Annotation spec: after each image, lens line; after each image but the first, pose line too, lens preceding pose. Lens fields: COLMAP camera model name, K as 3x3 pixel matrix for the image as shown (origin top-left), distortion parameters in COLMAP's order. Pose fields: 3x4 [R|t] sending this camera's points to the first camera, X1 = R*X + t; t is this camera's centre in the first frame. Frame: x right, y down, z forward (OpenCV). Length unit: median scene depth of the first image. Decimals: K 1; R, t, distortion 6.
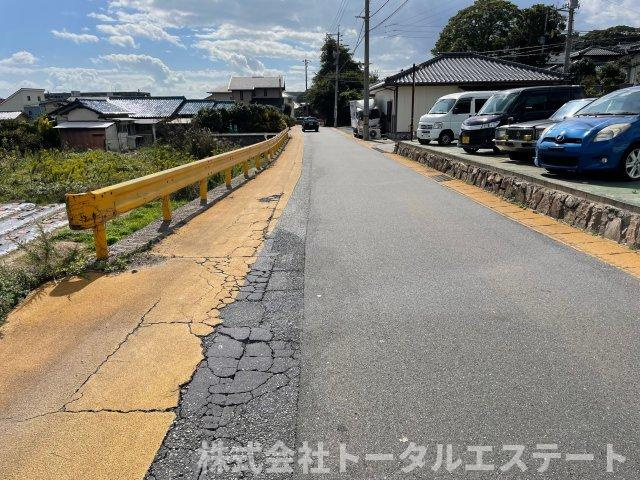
lens RADIAL K [[478.2, 0, 328.2], [0, 478.2, 231.5], [0, 0, 1]] dist [0.091660, -0.118941]
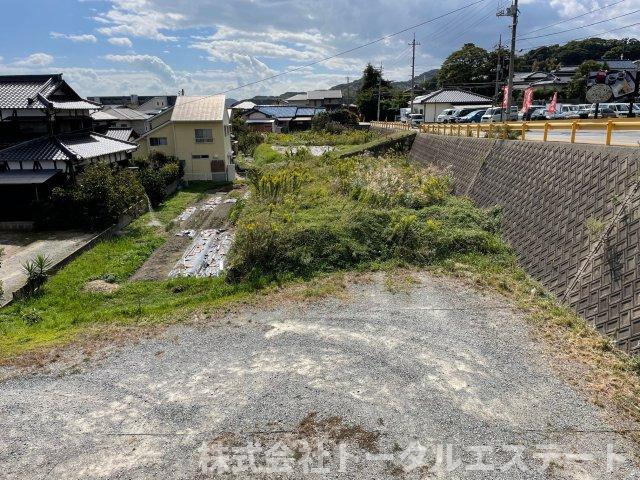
lens RADIAL K [[478.2, 0, 328.2], [0, 478.2, 231.5], [0, 0, 1]] dist [0.091660, -0.118941]
pose [[0.999997, -0.002215, 0.001320, -0.228088], [0.002214, 0.999997, 0.000828, 0.222335], [-0.001322, -0.000825, 0.999999, -0.930795]]
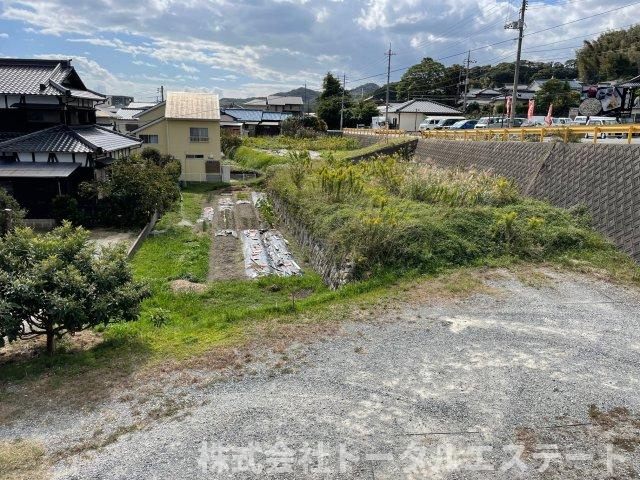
lens RADIAL K [[478.2, 0, 328.2], [0, 478.2, 231.5], [0, 0, 1]] dist [0.091660, -0.118941]
pose [[0.990531, 0.004724, 0.137207, -0.363236], [-0.002317, 0.999841, -0.017700, 0.232453], [-0.137269, 0.017214, 0.990384, -0.908831]]
